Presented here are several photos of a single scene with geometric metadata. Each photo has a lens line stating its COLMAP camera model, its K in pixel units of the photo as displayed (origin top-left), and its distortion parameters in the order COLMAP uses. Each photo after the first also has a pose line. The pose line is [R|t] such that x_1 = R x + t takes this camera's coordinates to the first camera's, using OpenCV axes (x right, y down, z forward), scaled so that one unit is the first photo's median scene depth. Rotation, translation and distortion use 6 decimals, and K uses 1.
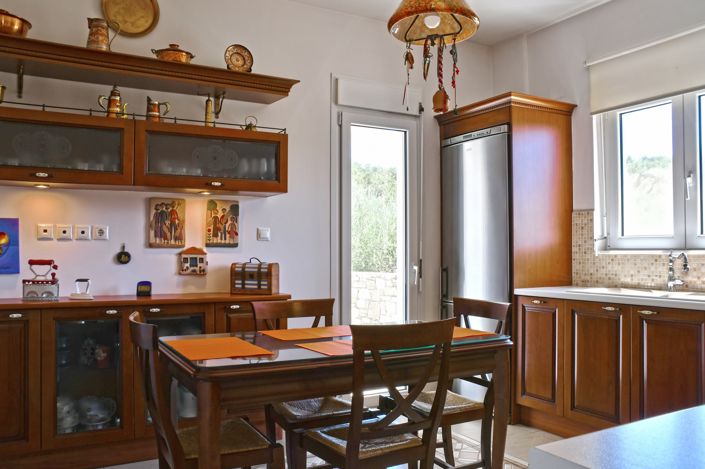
lens RADIAL K [[566.6, 0, 347.5], [0, 566.6, 243.1], [0, 0, 1]] dist [-0.149010, 0.148636]
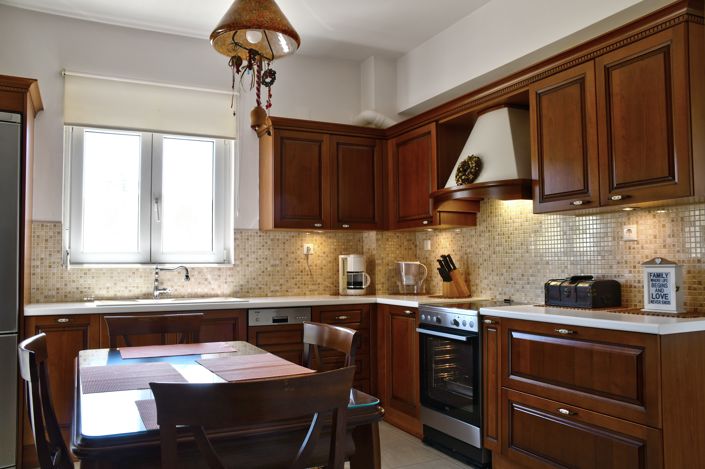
lens RADIAL K [[566.6, 0, 347.5], [0, 566.6, 243.1], [0, 0, 1]] dist [-0.149010, 0.148636]
pose [[0.057709, 0.039982, 0.997533, -0.570184], [-0.007483, 0.999187, -0.039616, 0.012427], [-0.998305, -0.005178, 0.057961, 0.521235]]
